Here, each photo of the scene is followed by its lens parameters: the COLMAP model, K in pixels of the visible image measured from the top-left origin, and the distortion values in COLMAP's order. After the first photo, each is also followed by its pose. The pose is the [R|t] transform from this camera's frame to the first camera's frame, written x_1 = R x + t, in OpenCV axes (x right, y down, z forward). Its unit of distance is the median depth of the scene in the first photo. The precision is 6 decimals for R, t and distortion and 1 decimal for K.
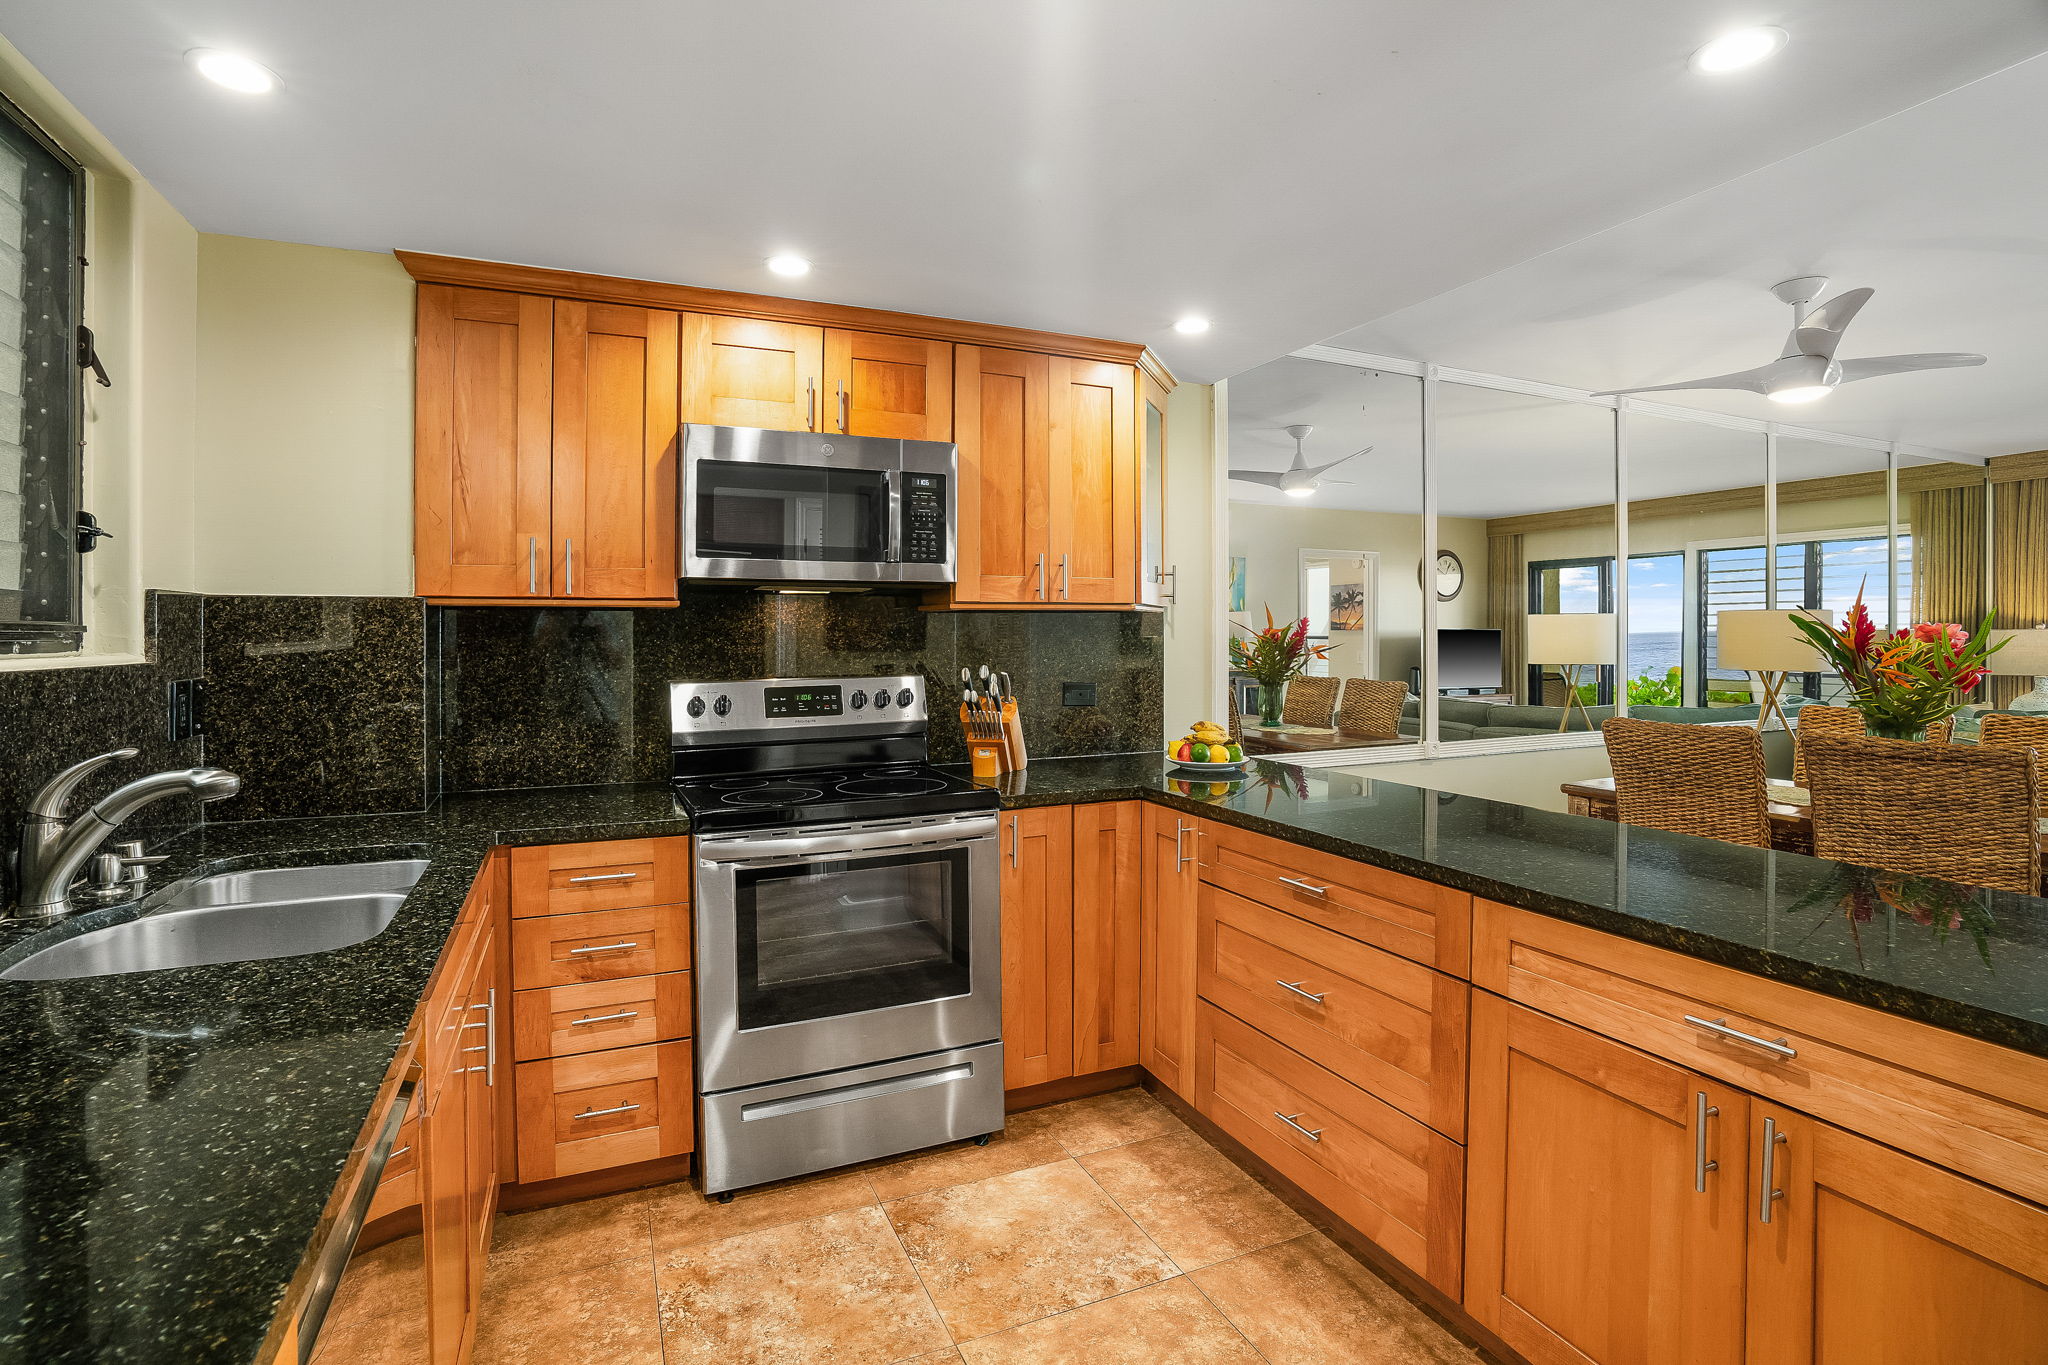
lens RADIAL K [[962.2, 0, 1019.0], [0, 962.2, 646.5], [0, 0, 1]] dist [-0.065553, 0.027031]
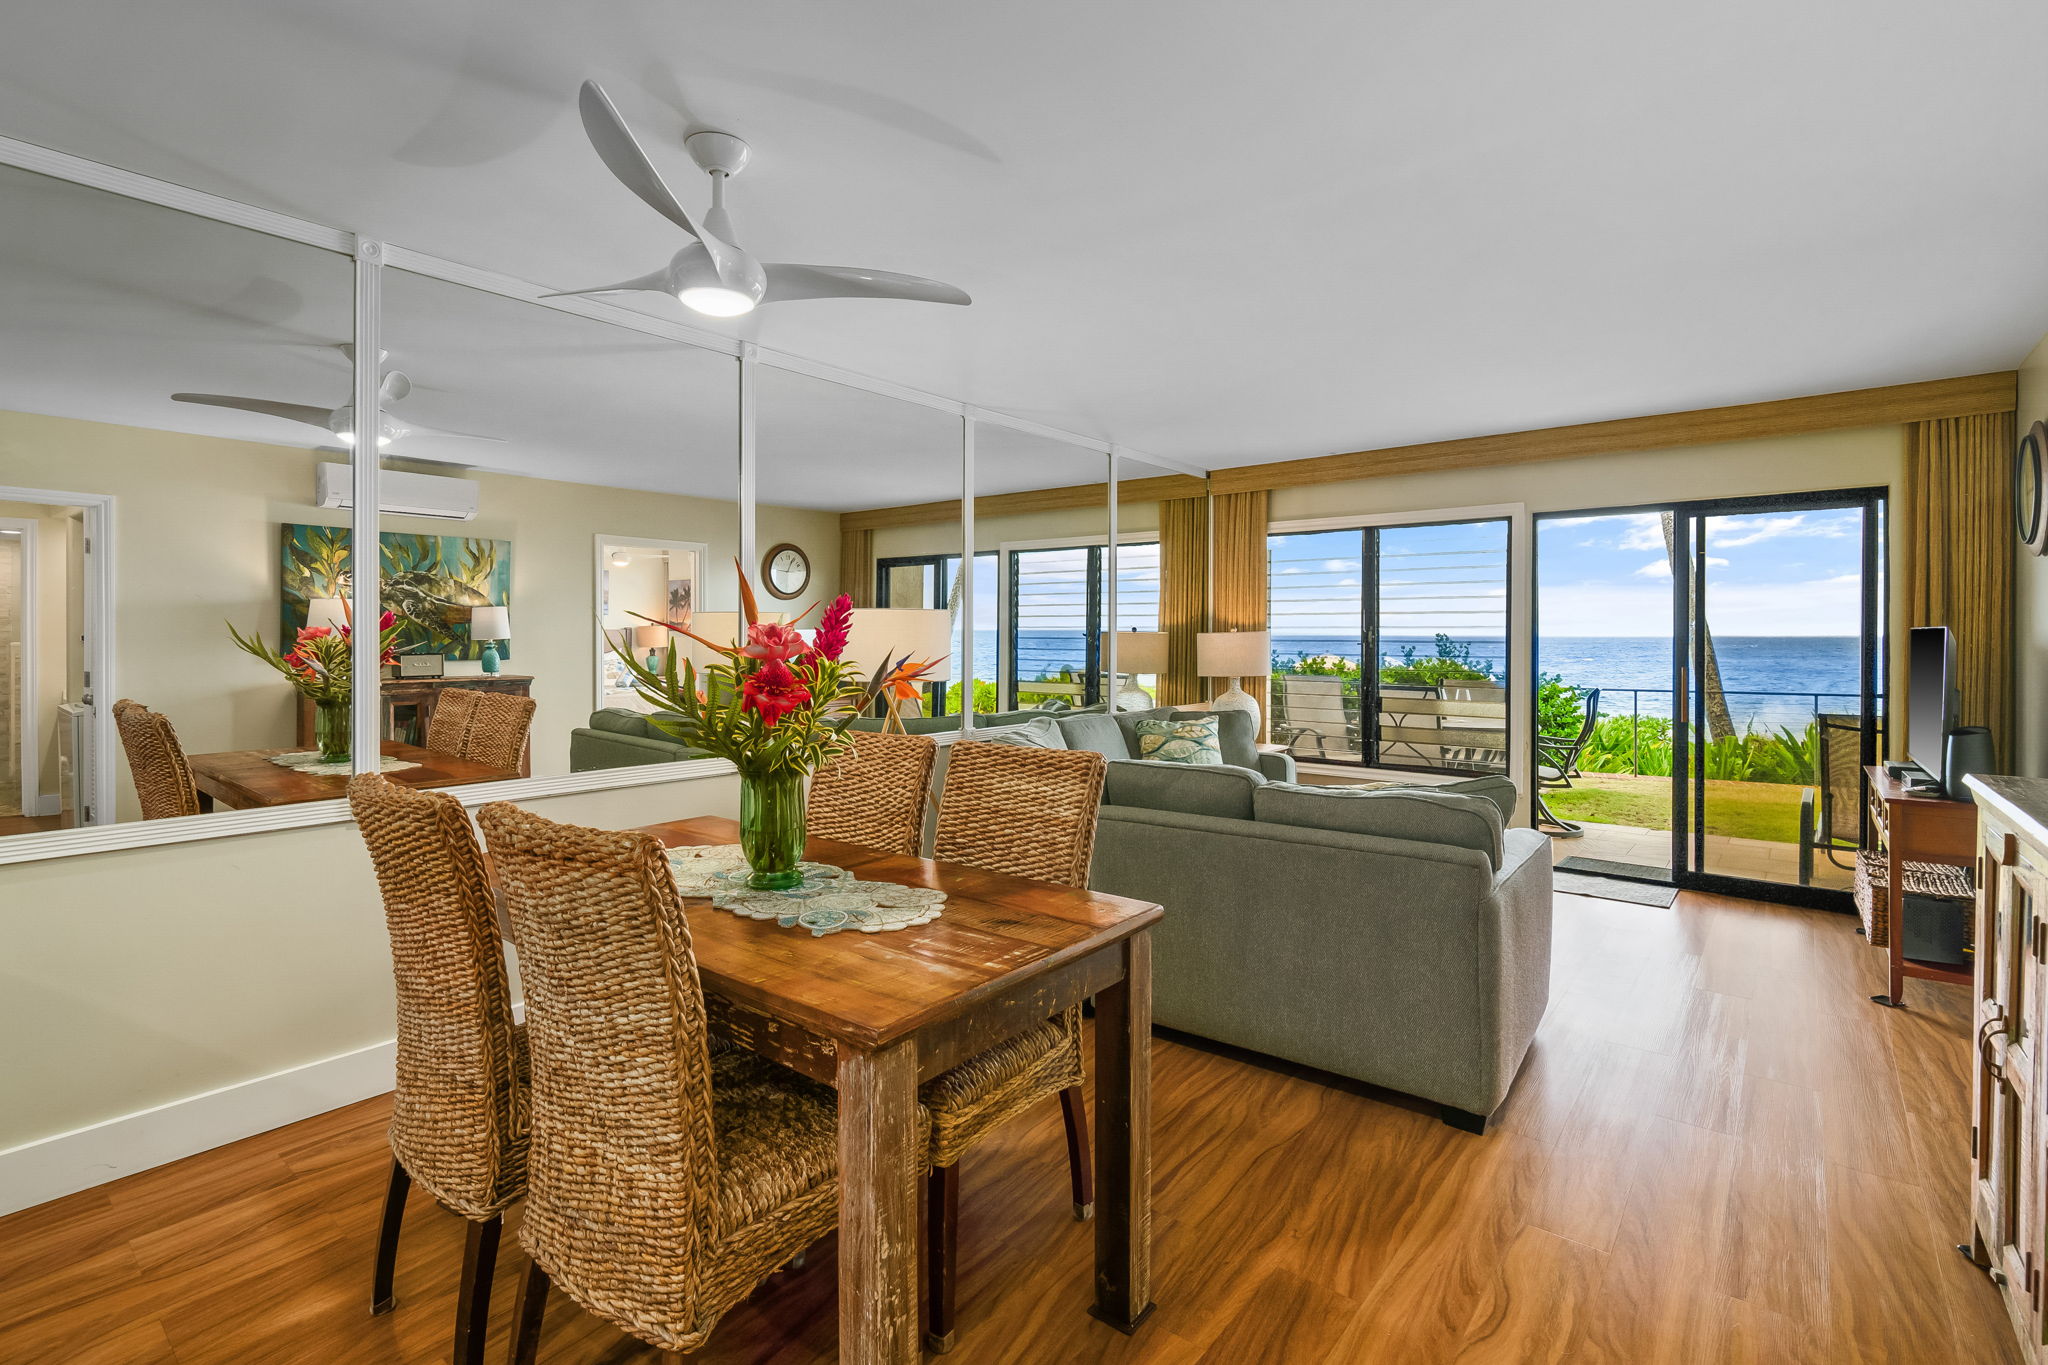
lens RADIAL K [[951.1, 0, 991.5], [0, 951.1, 649.1], [0, 0, 1]] dist [-0.001046, 0.000414]
pose [[0.901327, -0.002165, 0.433134, 0.791270], [0.000168, 0.999989, 0.004648, -0.008770], [-0.433139, -0.004116, 0.901318, 0.271956]]
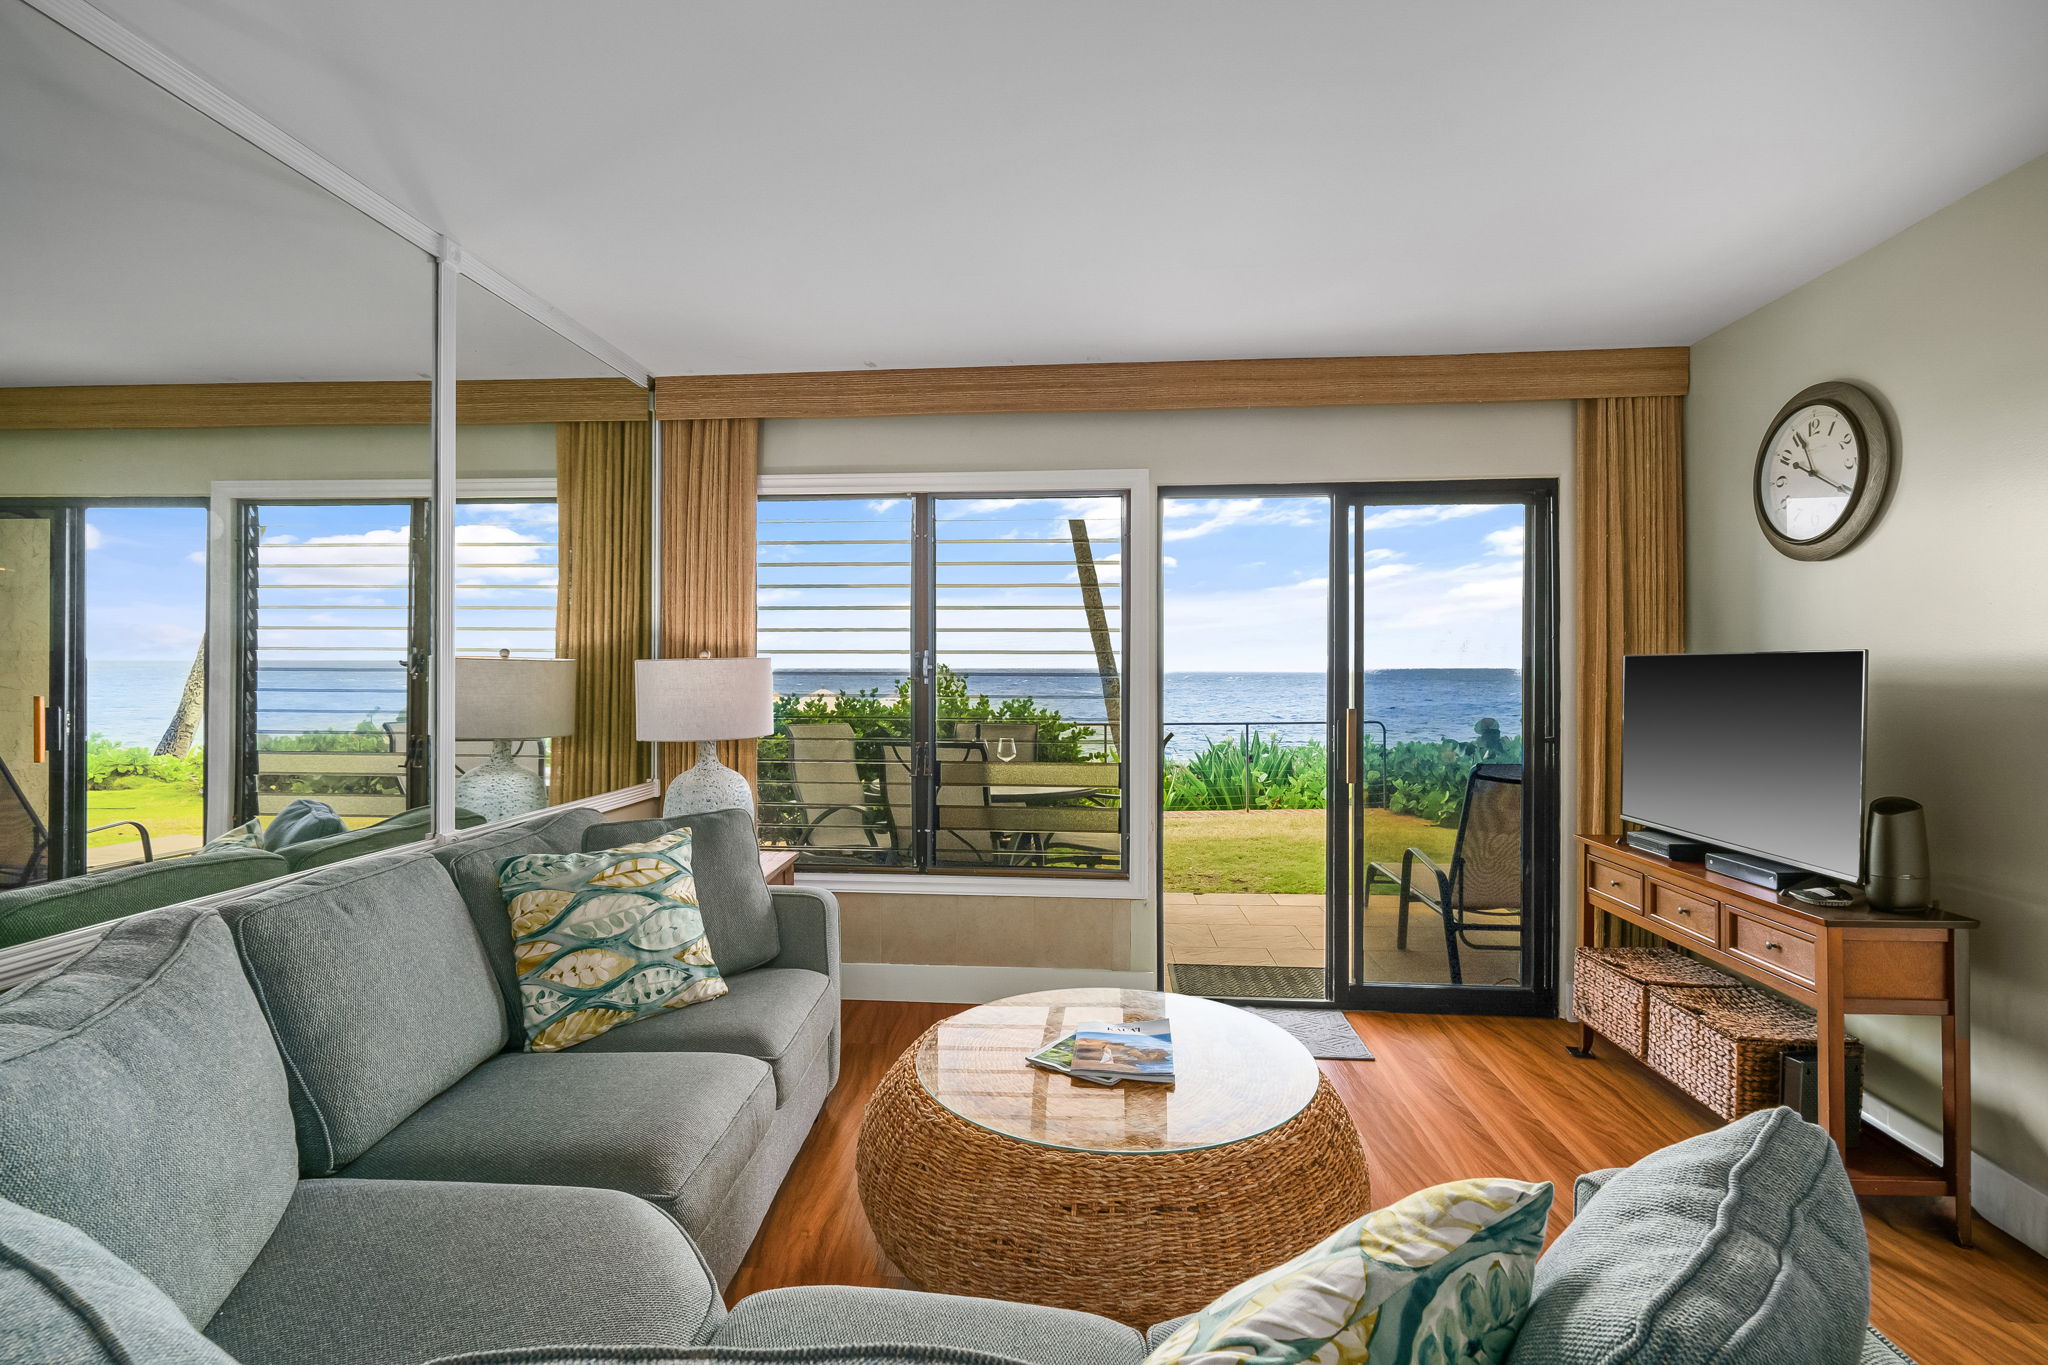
lens RADIAL K [[953.7, 0, 1021.7], [0, 953.7, 671.3], [0, 0, 1]] dist [-0.000125, 0.000181]
pose [[0.473431, 0.006196, 0.880809, 1.396427], [0.004334, 0.999947, -0.009364, -0.008079], [-0.880820, 0.008250, 0.473379, 1.119598]]
